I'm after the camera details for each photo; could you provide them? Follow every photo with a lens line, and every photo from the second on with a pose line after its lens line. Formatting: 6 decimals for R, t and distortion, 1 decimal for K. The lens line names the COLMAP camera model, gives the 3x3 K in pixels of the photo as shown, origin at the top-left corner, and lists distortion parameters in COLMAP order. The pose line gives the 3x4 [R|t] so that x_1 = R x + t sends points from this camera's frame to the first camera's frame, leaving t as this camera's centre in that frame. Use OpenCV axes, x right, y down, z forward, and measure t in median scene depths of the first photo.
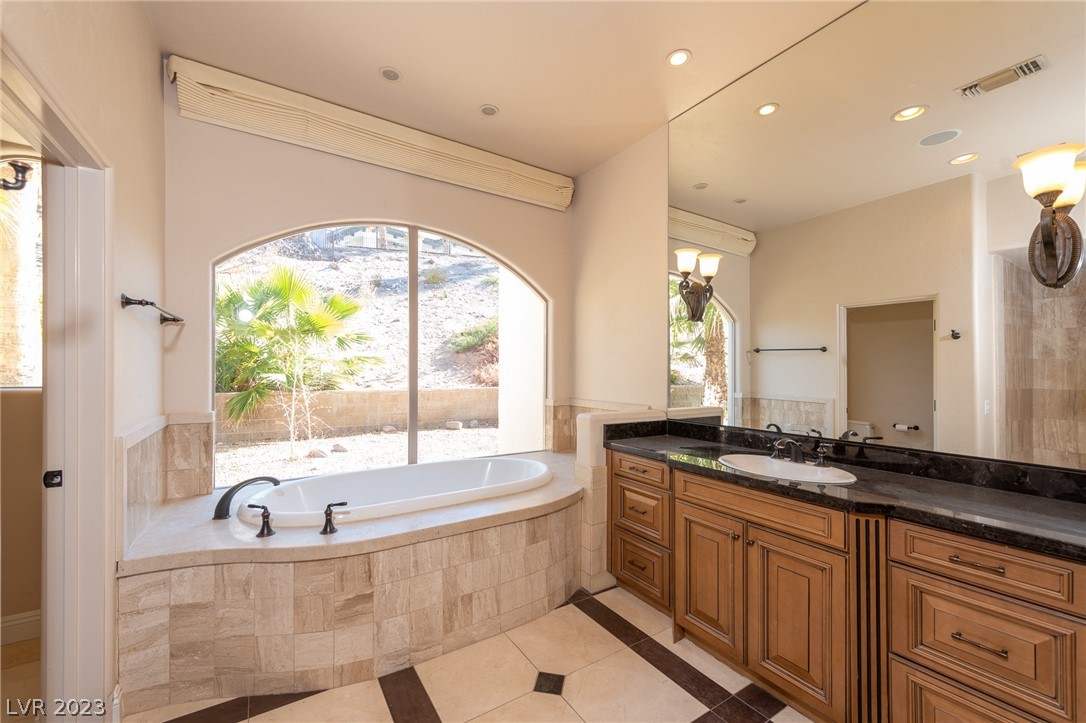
lens RADIAL K [[430.8, 0, 525.2], [0, 430.8, 373.4], [0, 0, 1]] dist [0.007764, -0.000872]
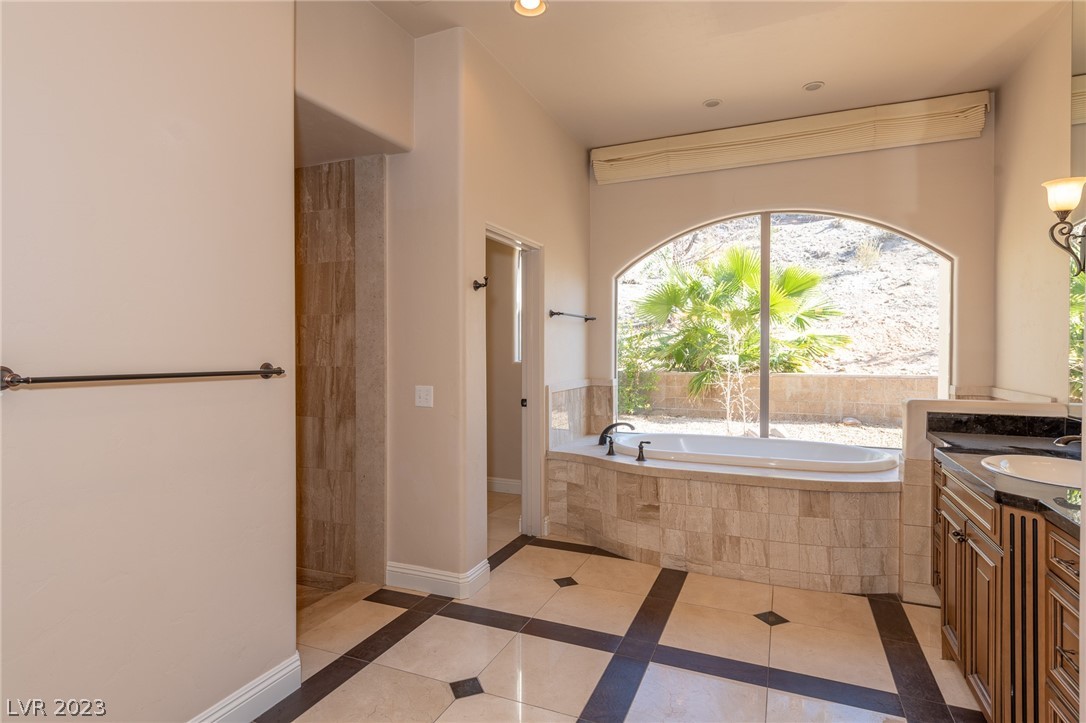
lens RADIAL K [[555.2, 0, 550.1], [0, 555.2, 357.2], [0, 0, 1]] dist [0.000617, -0.000445]
pose [[0.568037, 0.003002, -0.822997, 0.845253], [-0.001811, 0.999995, 0.002398, 0.013066], [0.823001, 0.000128, 0.568040, -0.297246]]
